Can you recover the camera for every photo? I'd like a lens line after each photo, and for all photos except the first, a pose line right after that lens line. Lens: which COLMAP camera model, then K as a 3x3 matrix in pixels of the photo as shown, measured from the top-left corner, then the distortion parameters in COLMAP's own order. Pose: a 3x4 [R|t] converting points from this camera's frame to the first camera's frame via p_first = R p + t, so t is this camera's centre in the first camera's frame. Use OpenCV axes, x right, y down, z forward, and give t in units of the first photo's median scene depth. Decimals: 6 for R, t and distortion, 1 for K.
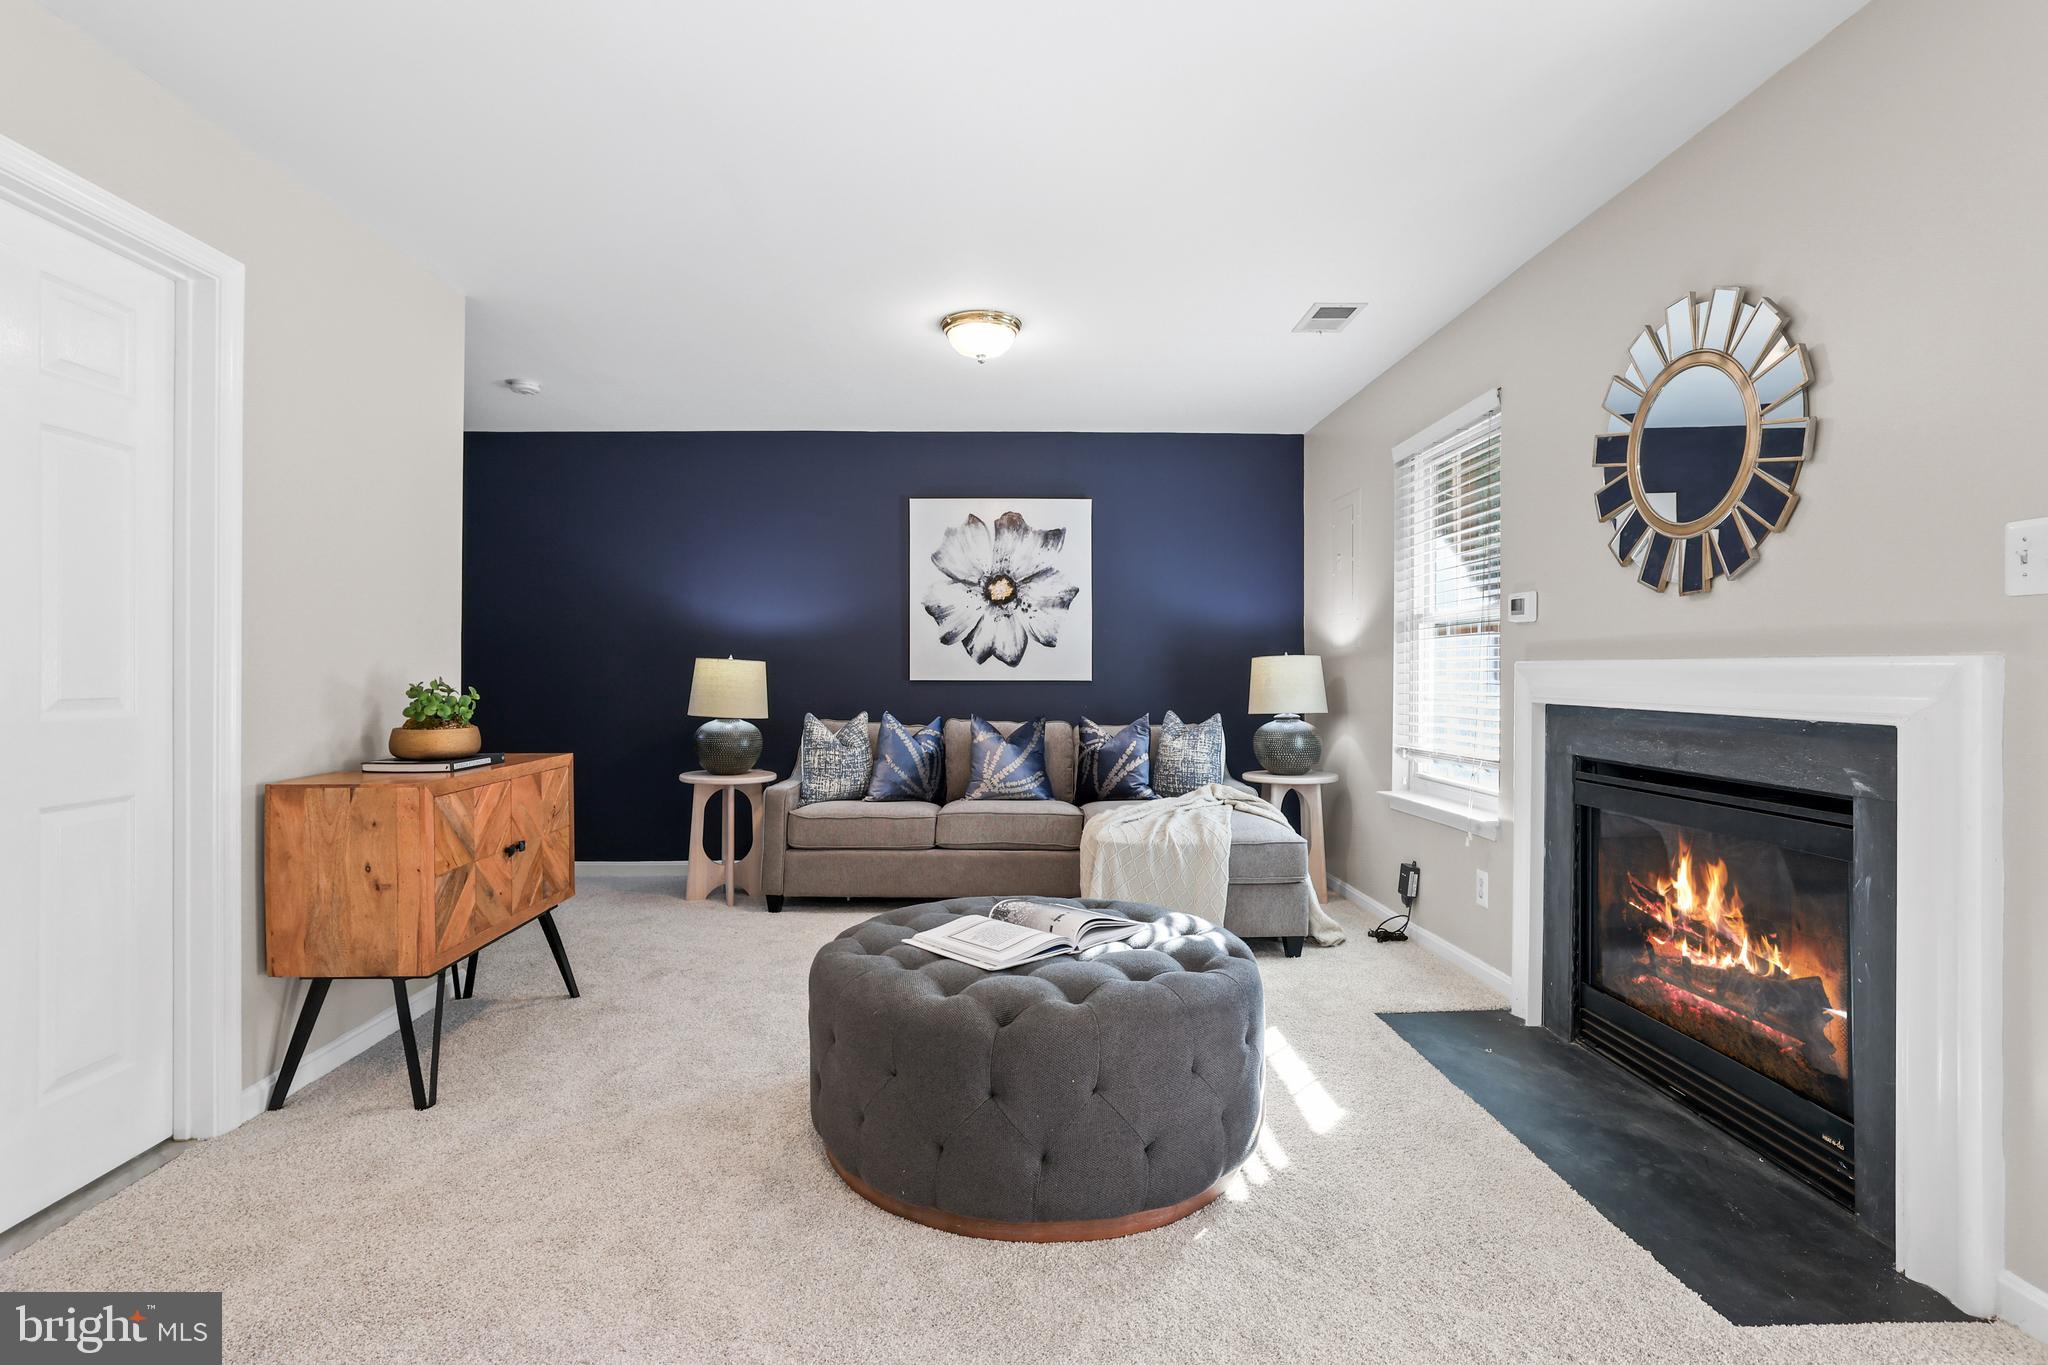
lens RADIAL K [[990.6, 0, 1028.4], [0, 990.6, 663.1], [0, 0, 1]] dist [-0.045431, 0.030918]
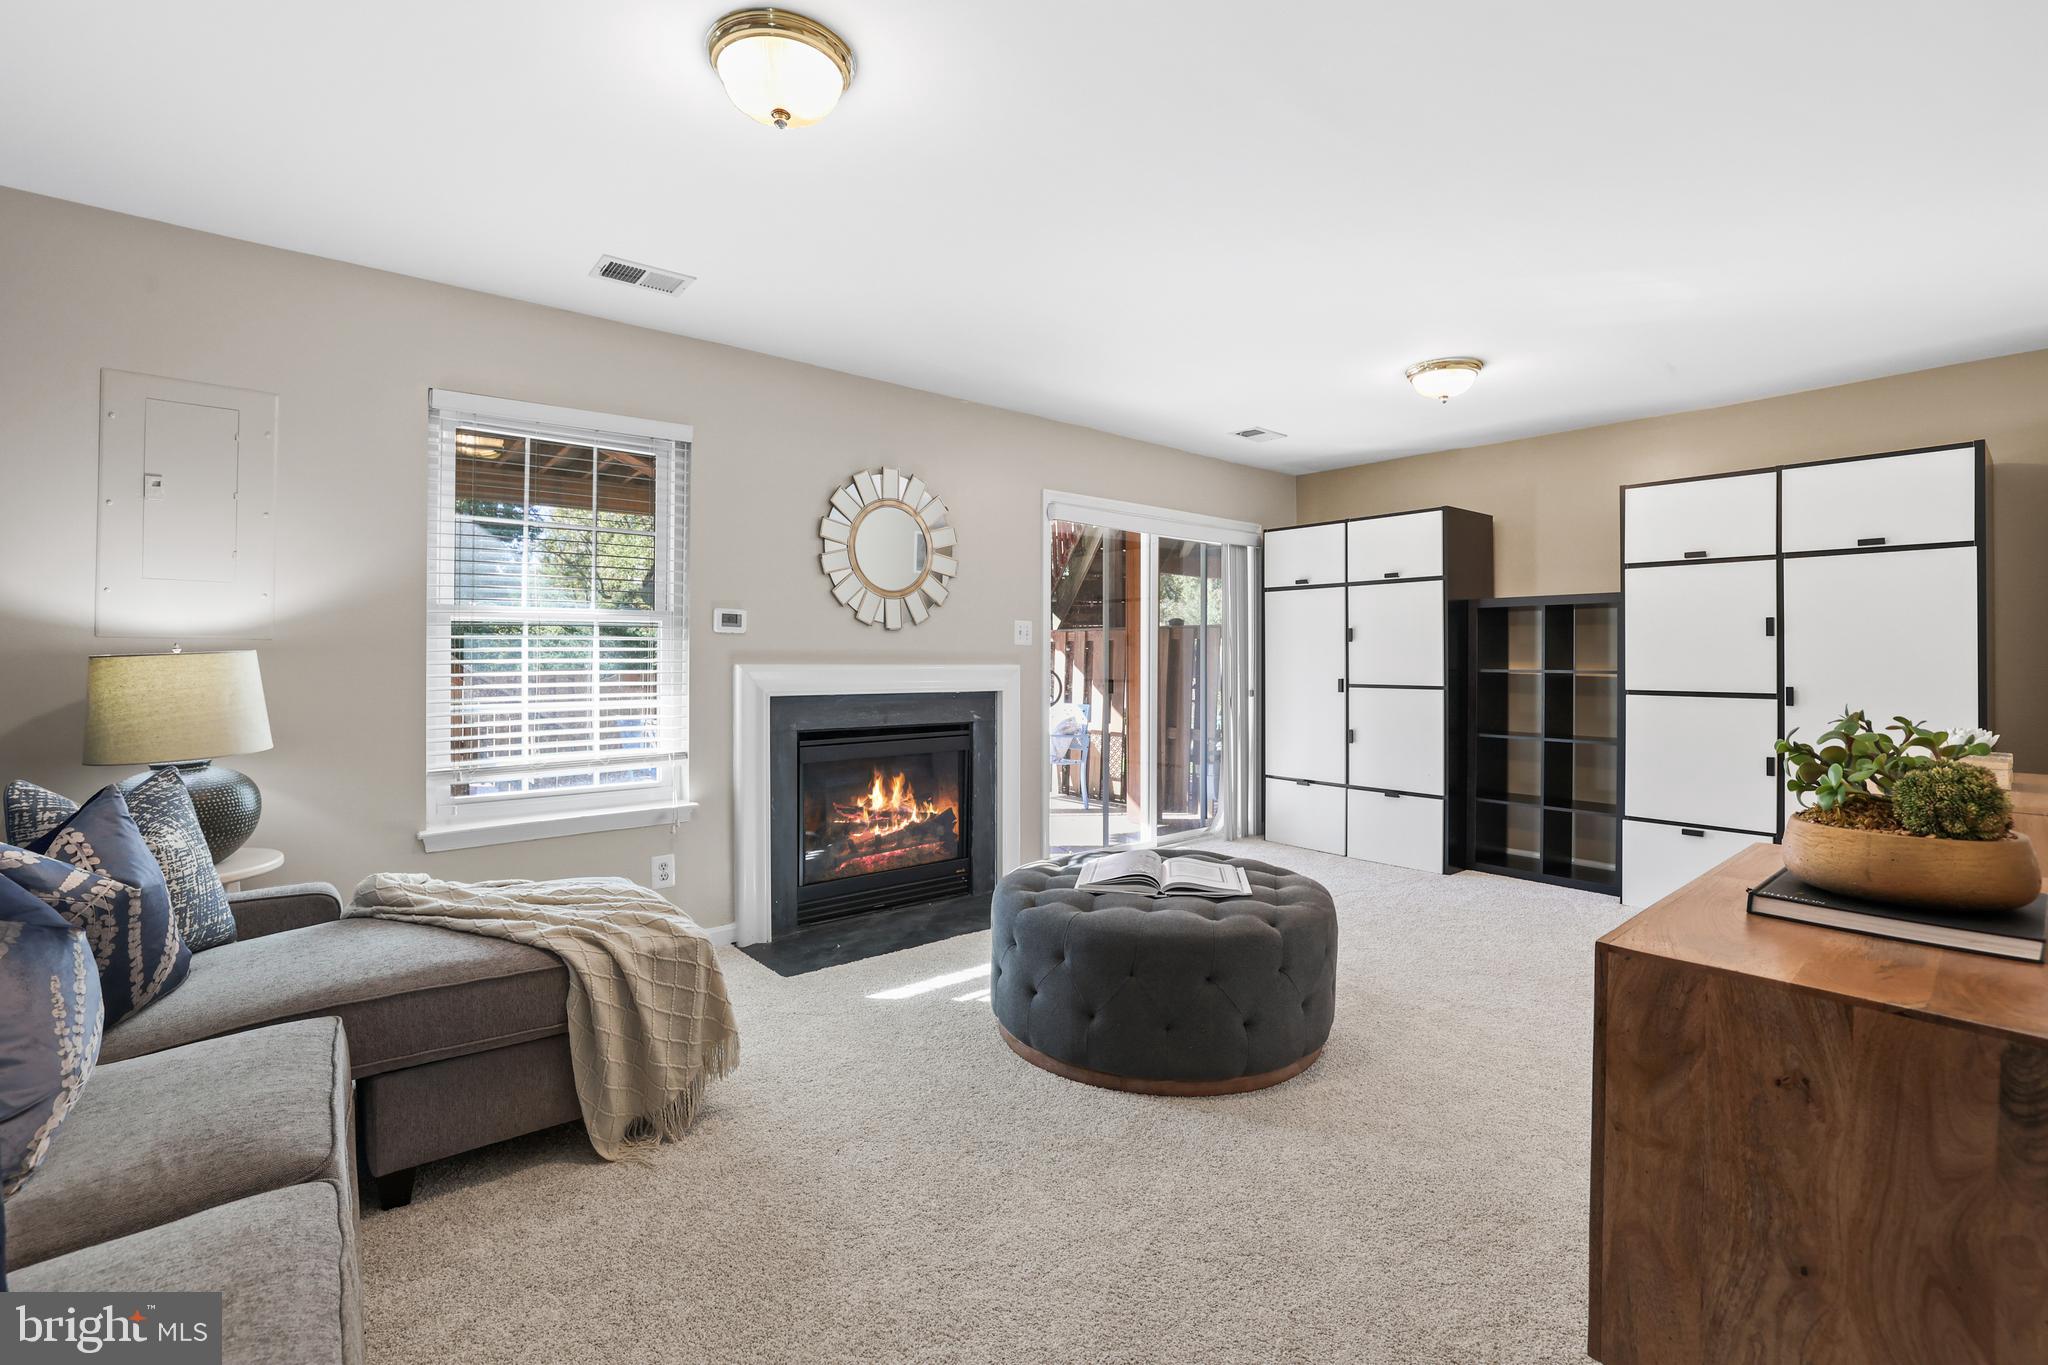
lens RADIAL K [[911.9, 0, 1057.2], [0, 911.9, 670.7], [0, 0, 1]] dist [-0.013605, -0.000041]
pose [[-0.644783, 0.050792, 0.762676, -0.474823], [0.032793, 0.998709, -0.038786, 0.048965], [-0.763662, 0.000002, -0.645616, 1.079857]]
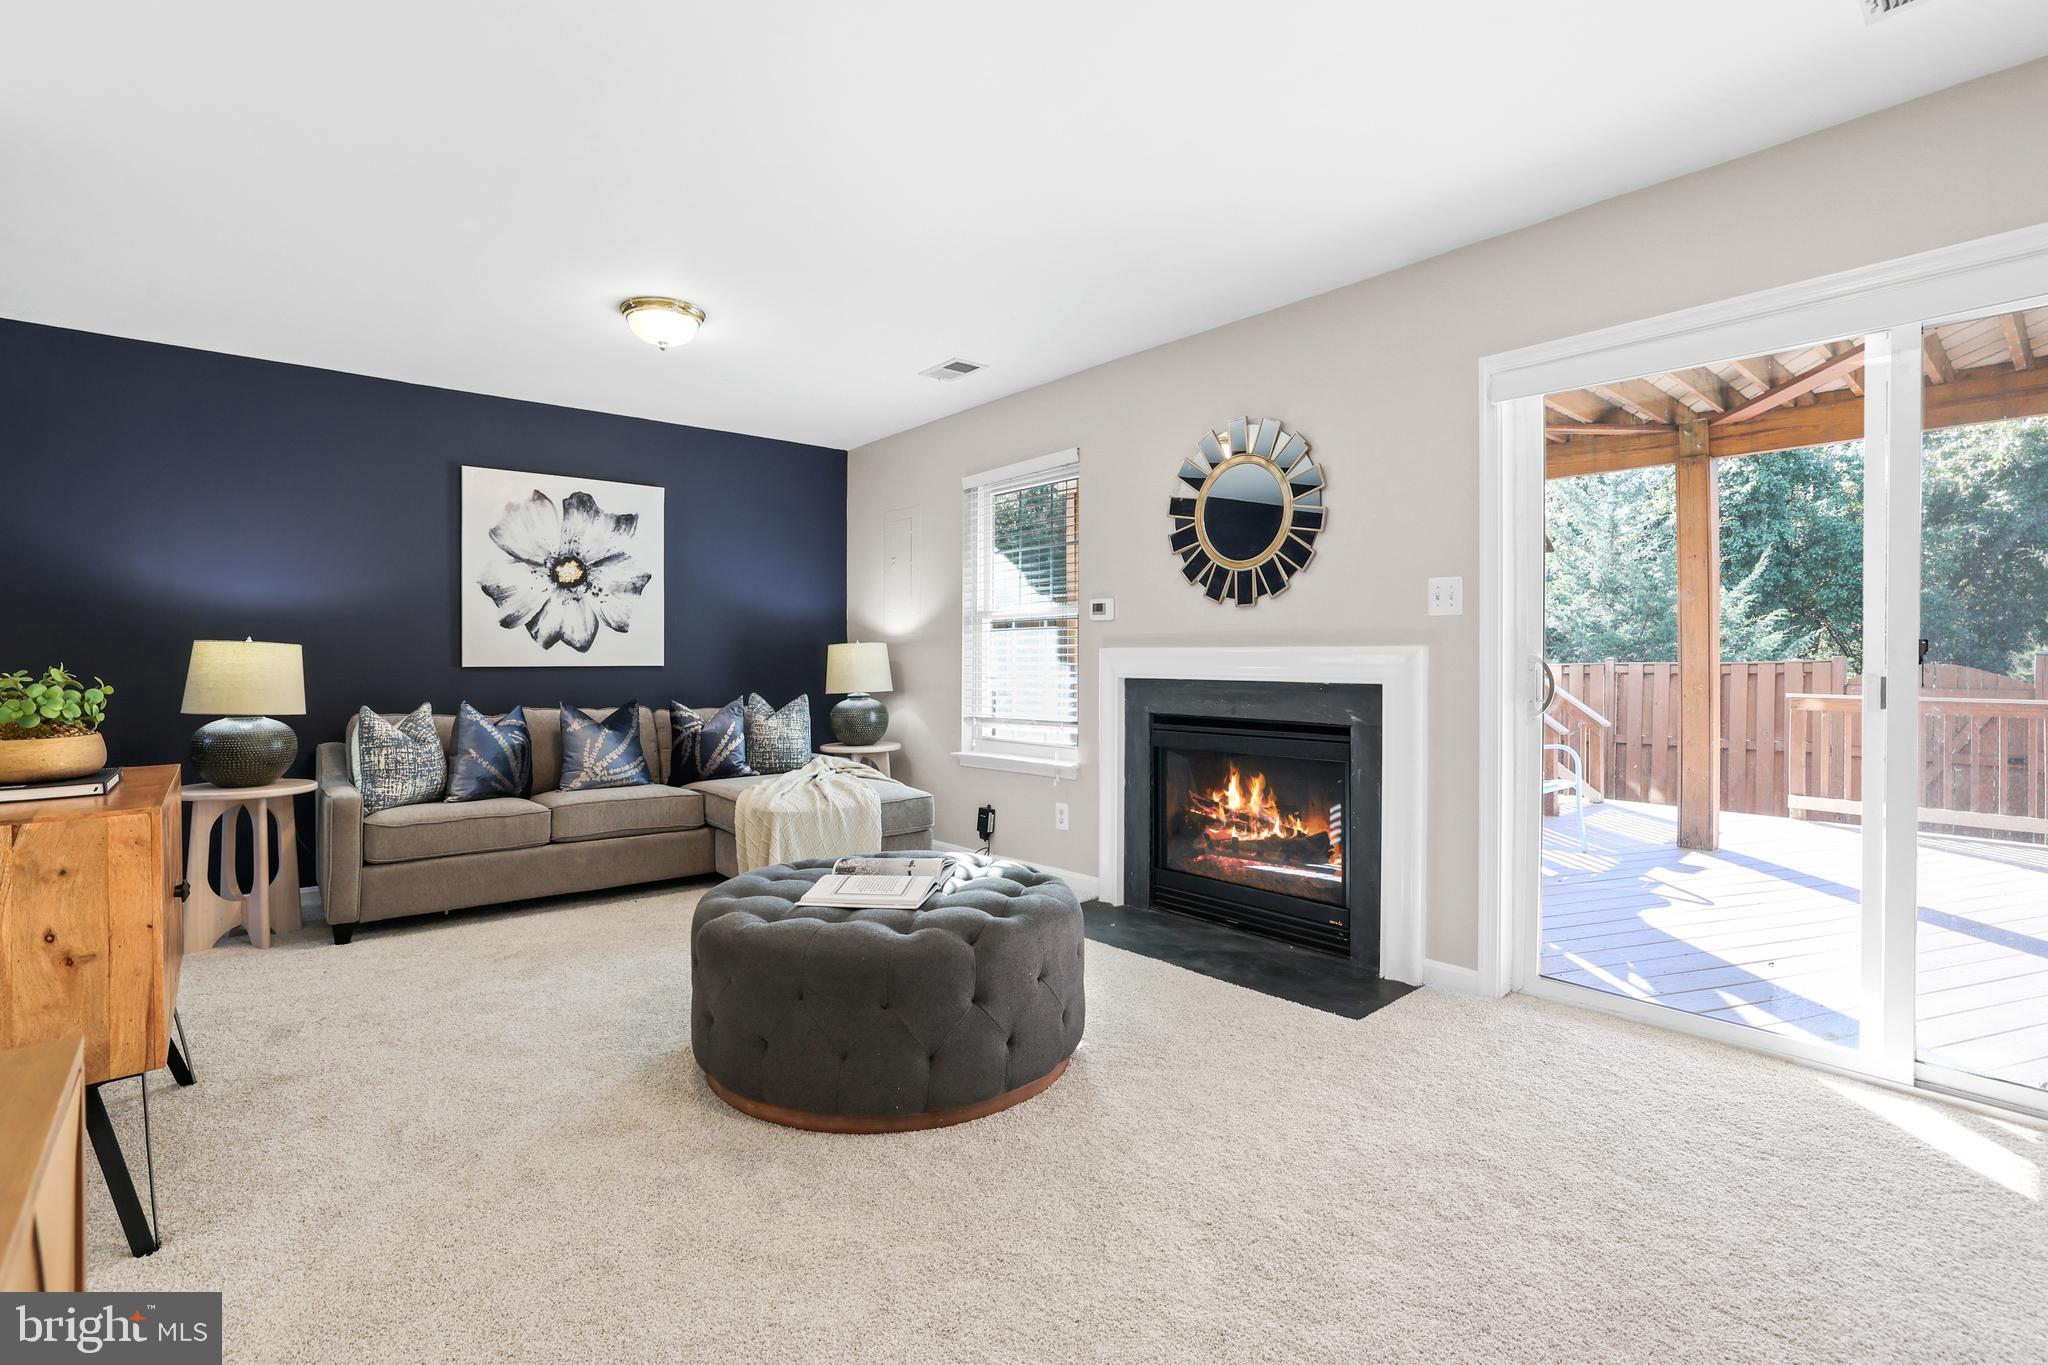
lens RADIAL K [[936.8, 0, 1019.2], [0, 936.8, 655.0], [0, 0, 1]] dist [-0.041912, 0.022985]
pose [[0.775807, 0.000230, 0.630970, -0.325690], [-0.003144, 0.999989, 0.003501, 0.002466], [-0.630962, -0.004700, 0.775800, 0.031520]]
